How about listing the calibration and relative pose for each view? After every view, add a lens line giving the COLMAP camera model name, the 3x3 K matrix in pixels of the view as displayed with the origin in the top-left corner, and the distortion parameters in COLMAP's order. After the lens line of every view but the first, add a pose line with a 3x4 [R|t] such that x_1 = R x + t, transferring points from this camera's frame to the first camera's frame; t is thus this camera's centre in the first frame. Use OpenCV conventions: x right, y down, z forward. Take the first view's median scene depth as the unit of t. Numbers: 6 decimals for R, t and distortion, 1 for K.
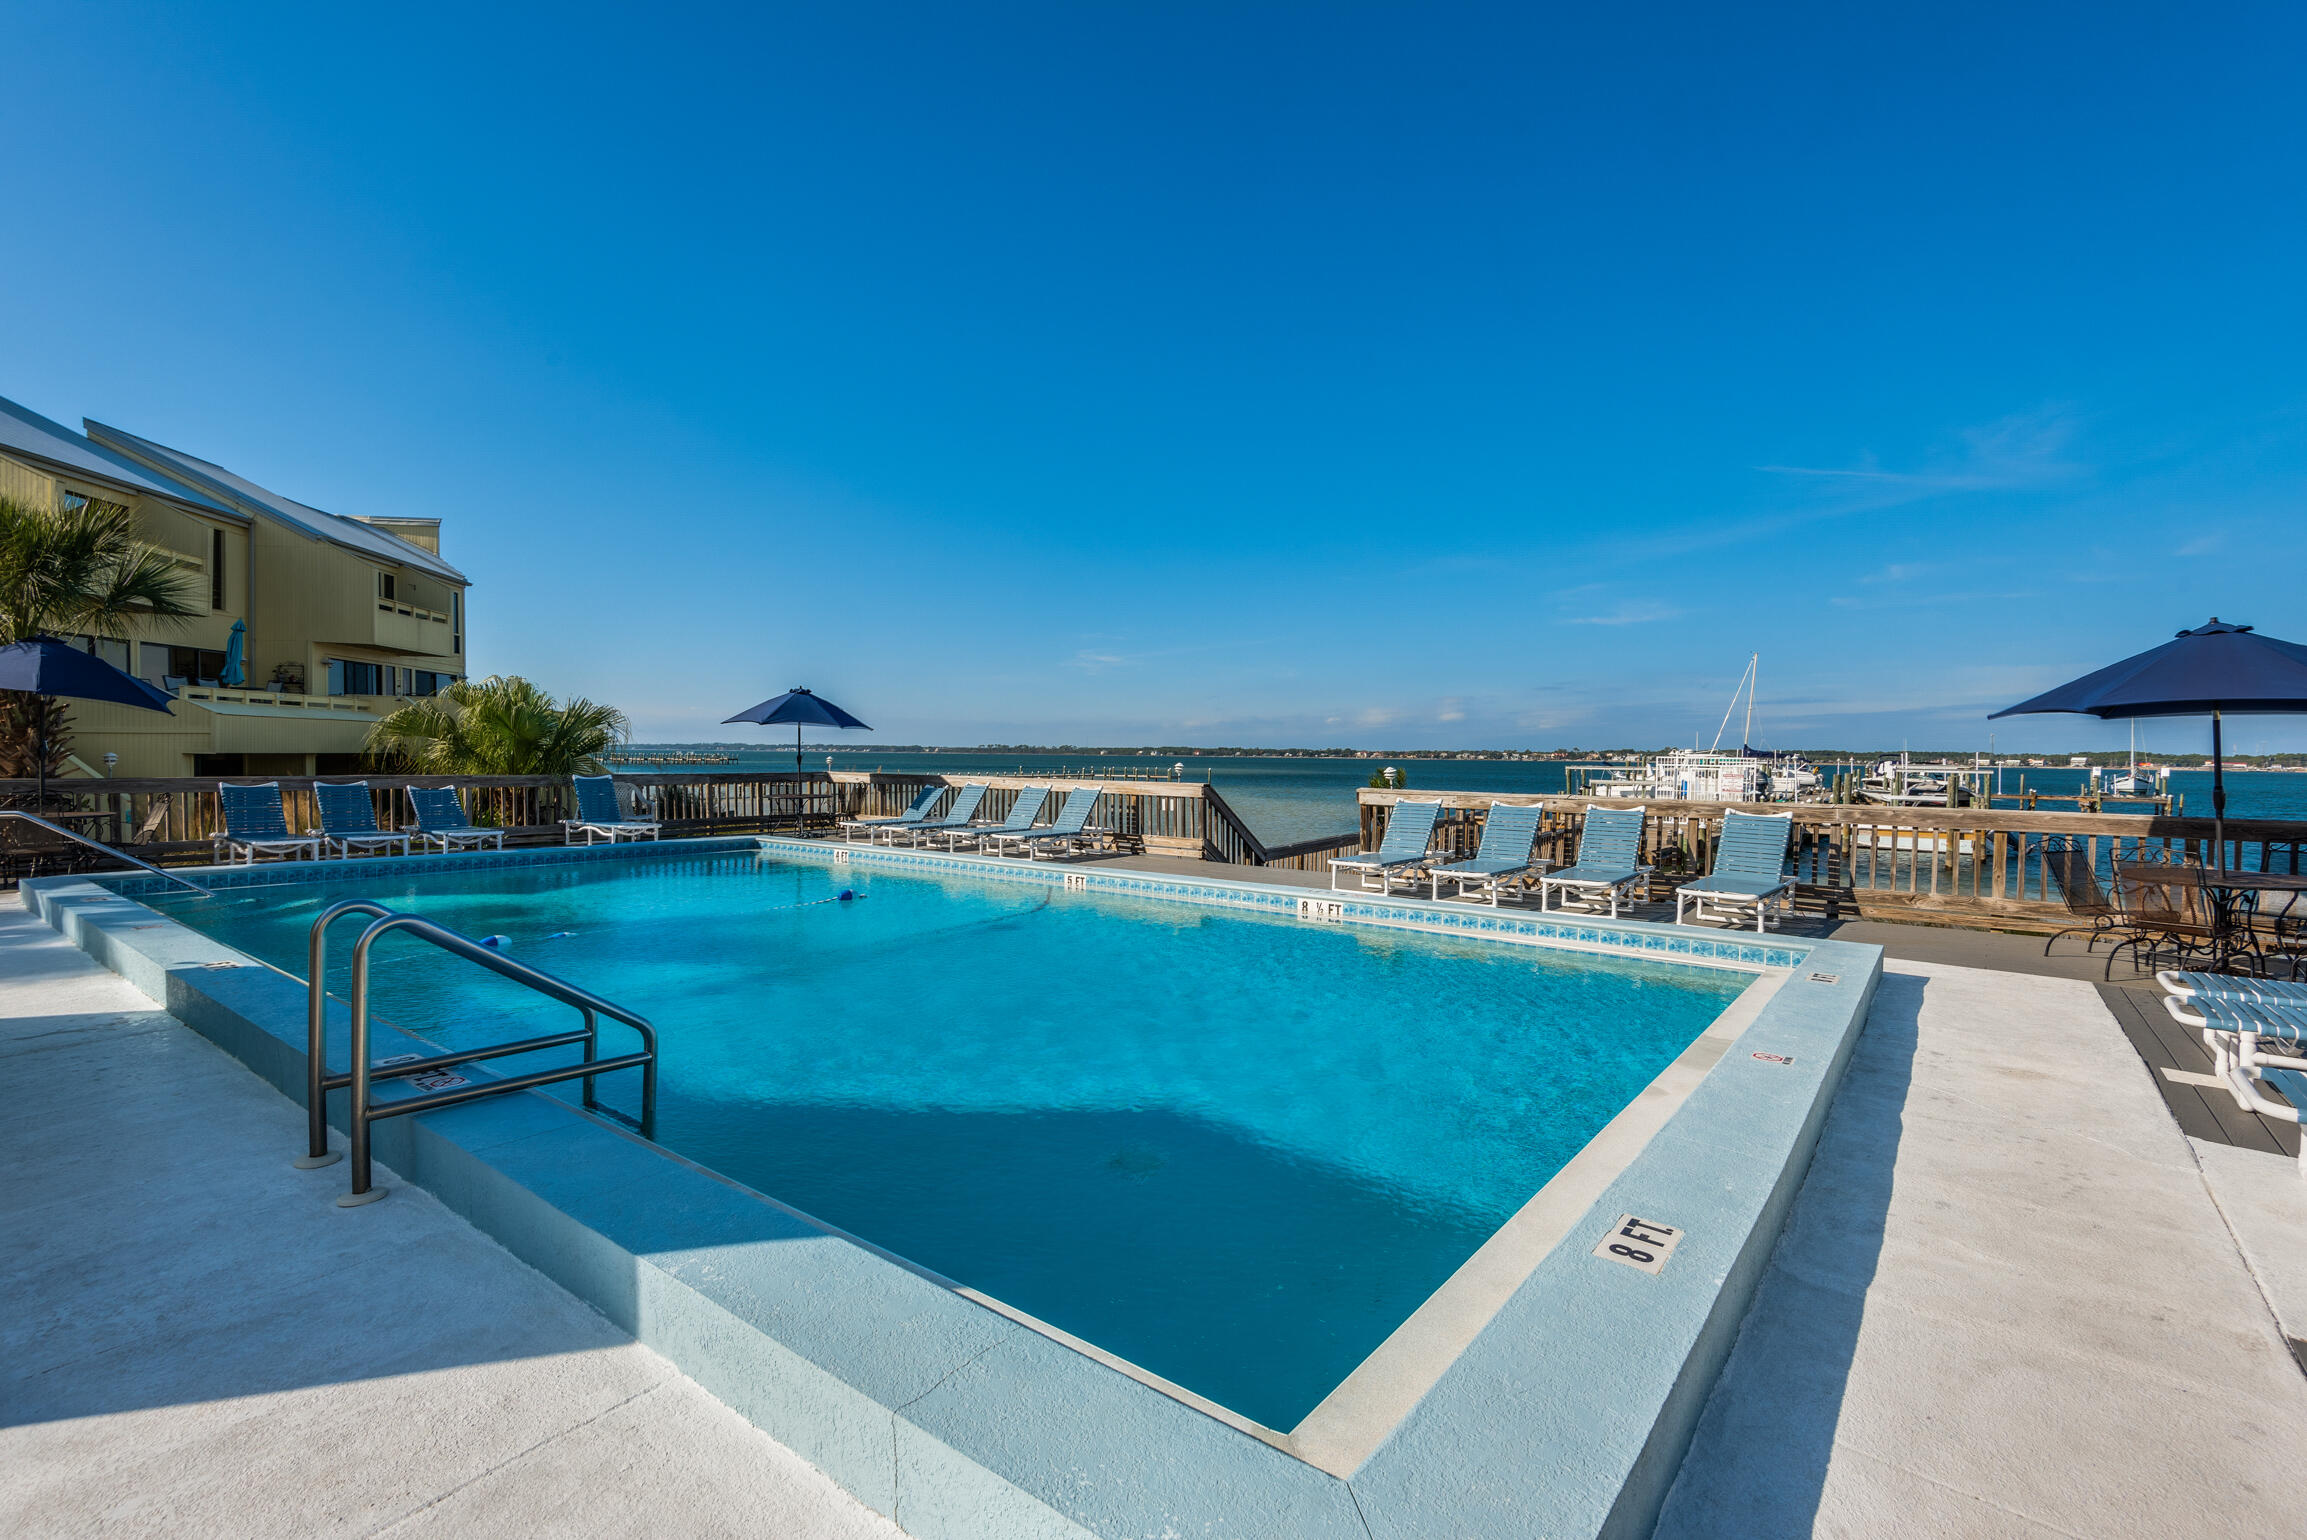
lens RADIAL K [[1118.5, 0, 1213.2], [0, 1118.5, 784.2], [0, 0, 1]] dist [0.014071, -0.010430]
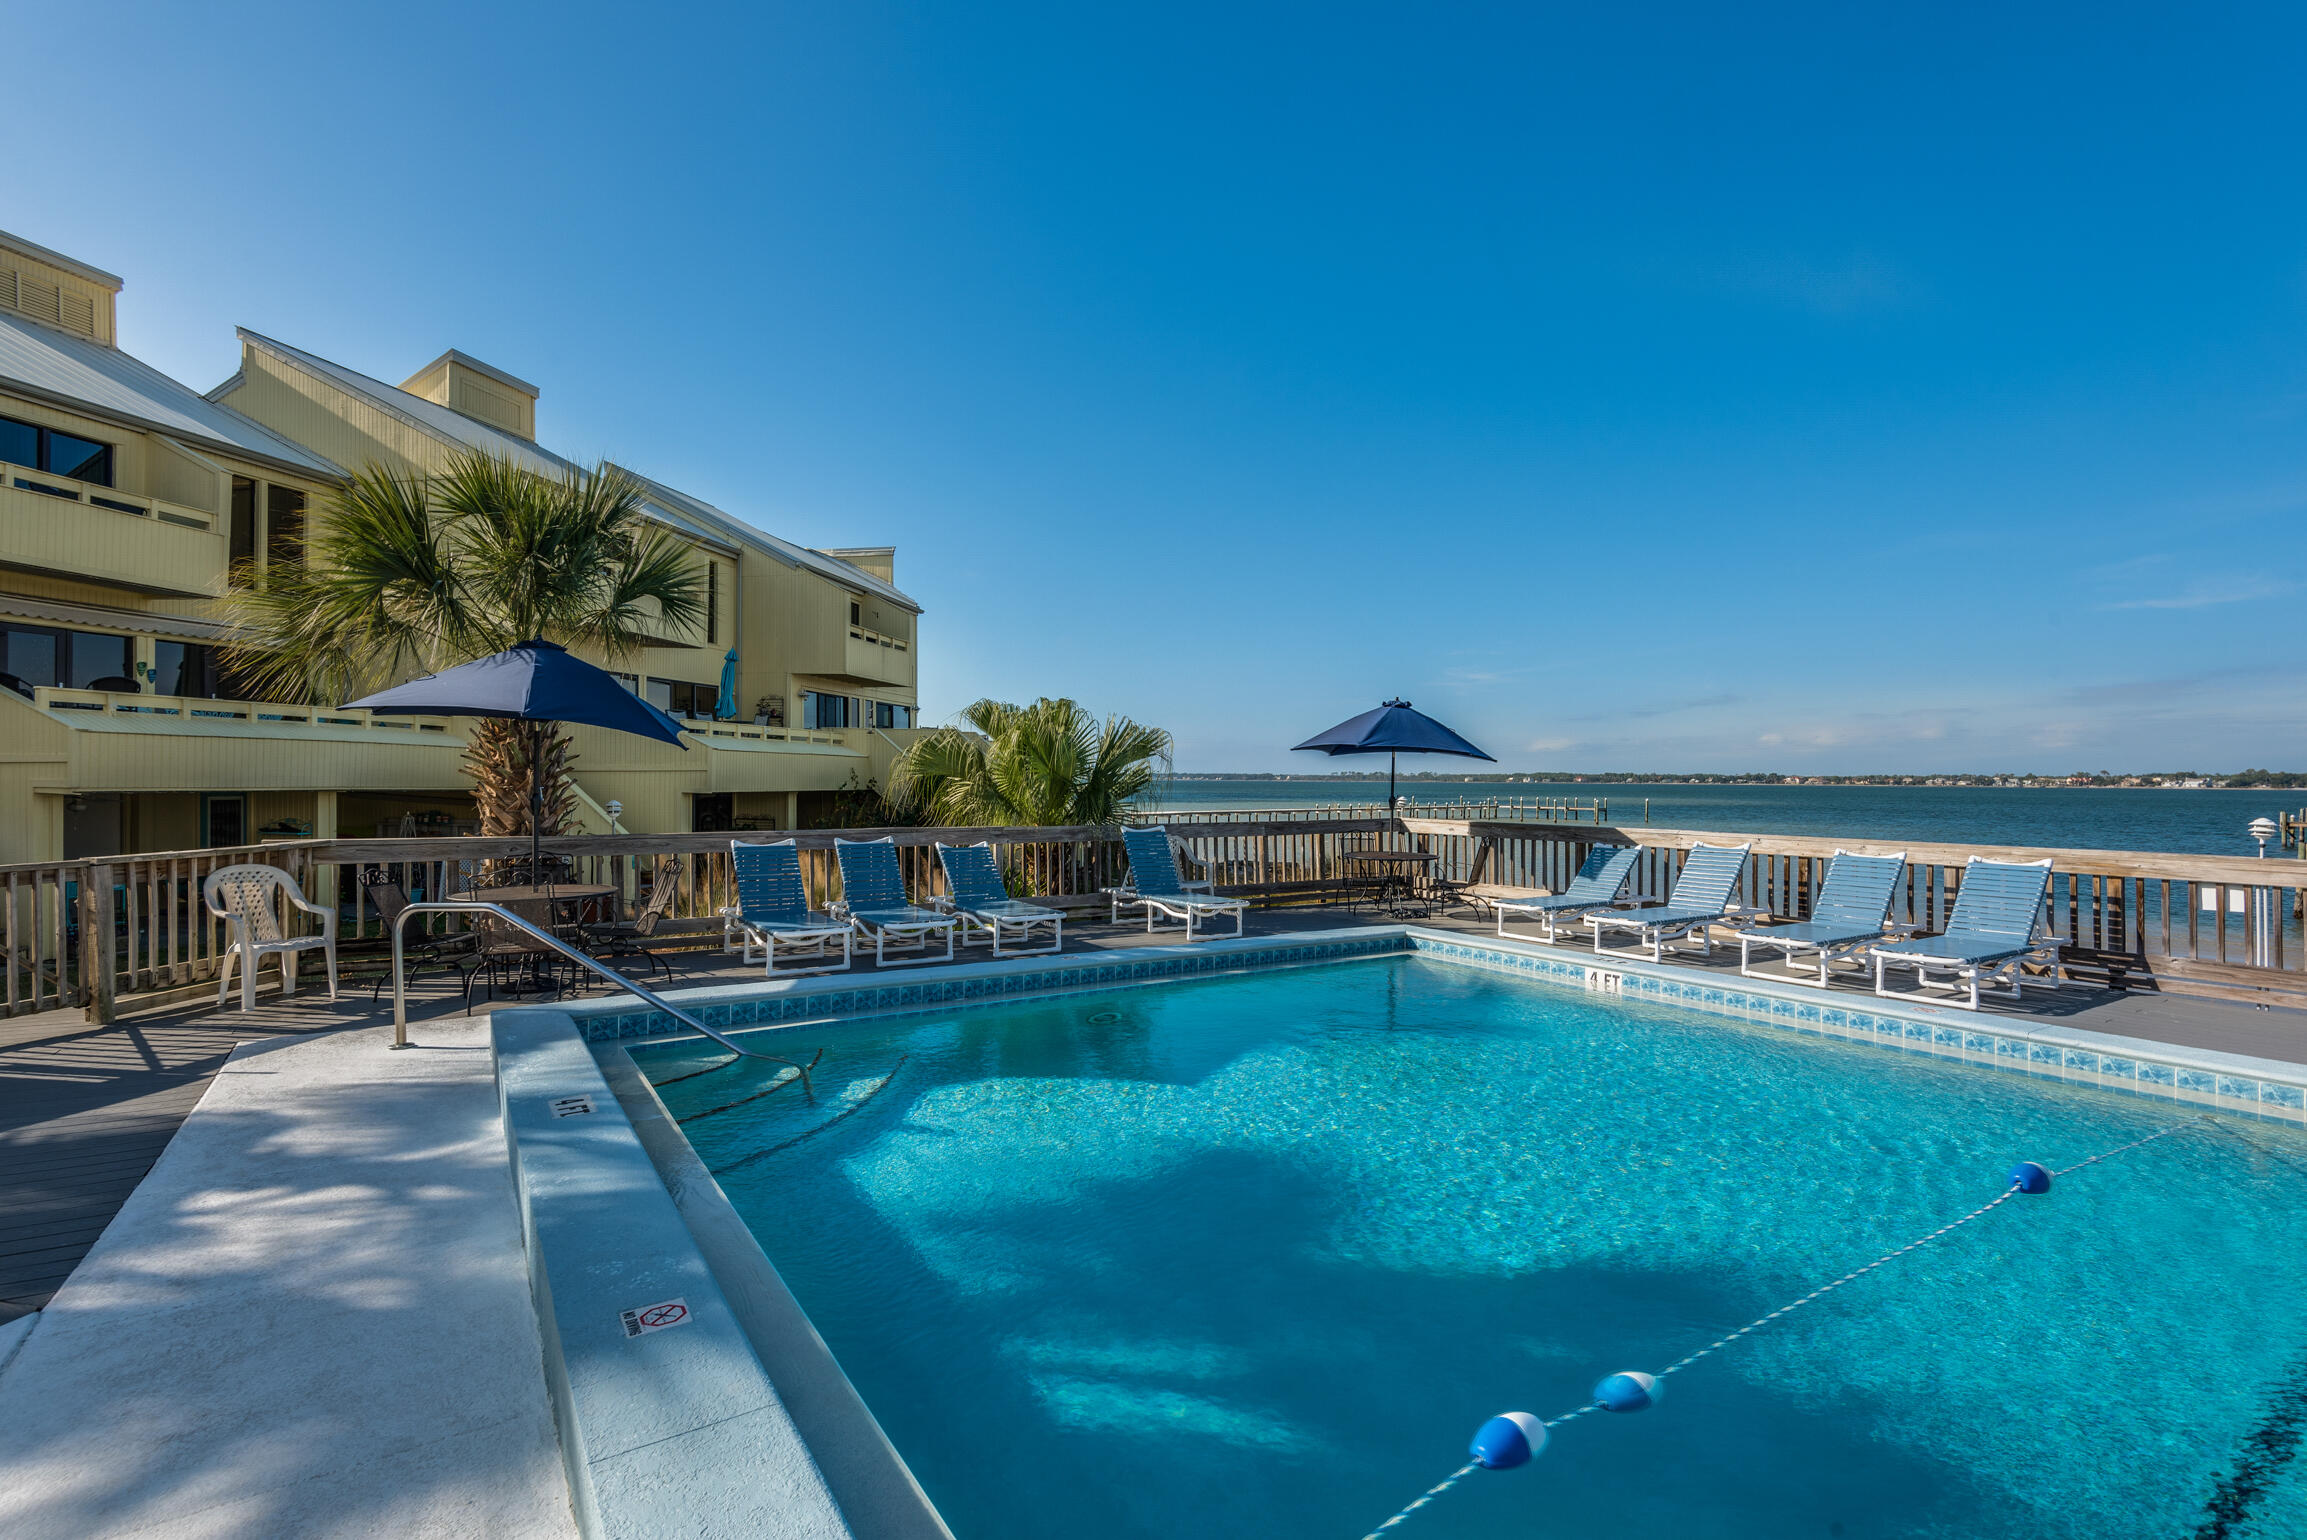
lens RADIAL K [[1118.5, 0, 1144.8], [0, 1118.5, 786.1], [0, 0, 1]] dist [0.014071, -0.010430]
pose [[0.941433, -0.002428, -0.337191, -0.276403], [-0.004866, 0.999772, -0.020783, -0.016964], [0.337164, 0.021206, 0.941207, 0.289230]]
